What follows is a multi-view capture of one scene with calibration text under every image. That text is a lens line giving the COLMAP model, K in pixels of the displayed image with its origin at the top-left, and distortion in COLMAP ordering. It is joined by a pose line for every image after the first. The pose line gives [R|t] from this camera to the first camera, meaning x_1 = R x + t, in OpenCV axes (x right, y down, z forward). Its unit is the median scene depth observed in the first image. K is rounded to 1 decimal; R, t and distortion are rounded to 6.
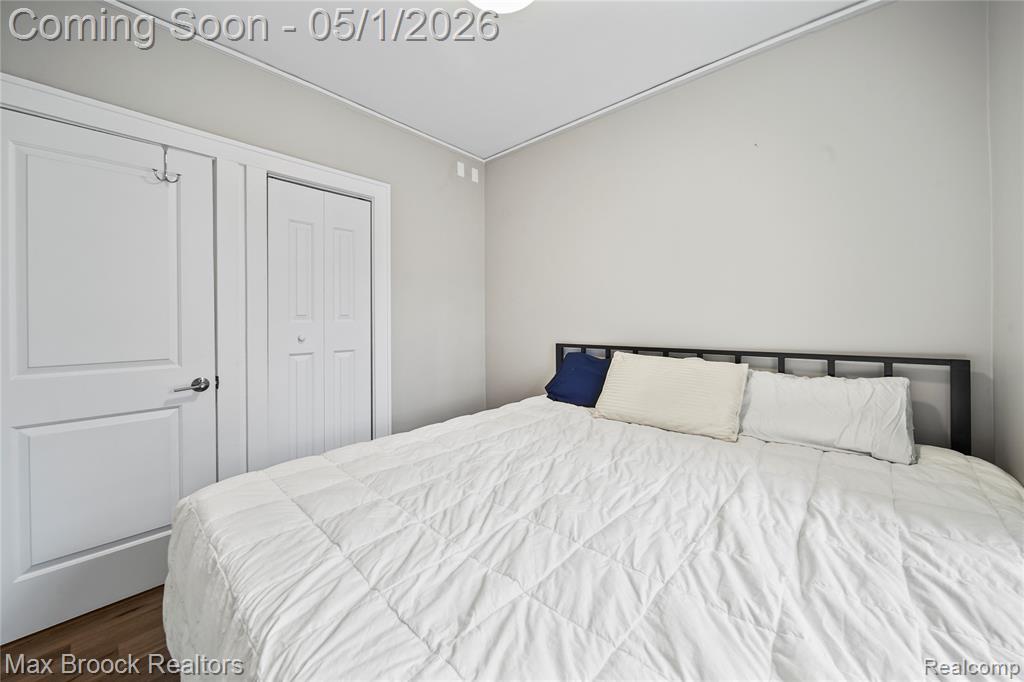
lens RADIAL K [[367.2, 0, 513.0], [0, 367.2, 329.1], [0, 0, 1]] dist [-0.000568, -0.000098]
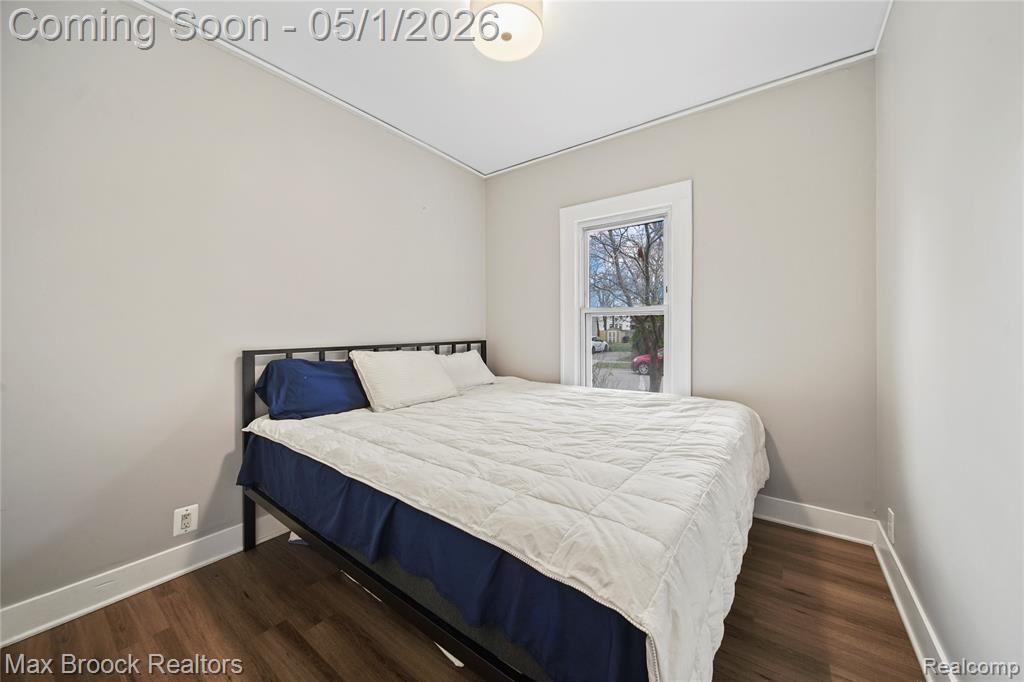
lens RADIAL K [[367.2, 0, 513.0], [0, 367.2, 329.1], [0, 0, 1]] dist [-0.000568, -0.000098]
pose [[-0.097261, -0.009428, 0.995214, -0.902127], [0.005227, 0.999937, 0.009983, -0.009656], [-0.995245, 0.006173, -0.097206, 0.780755]]
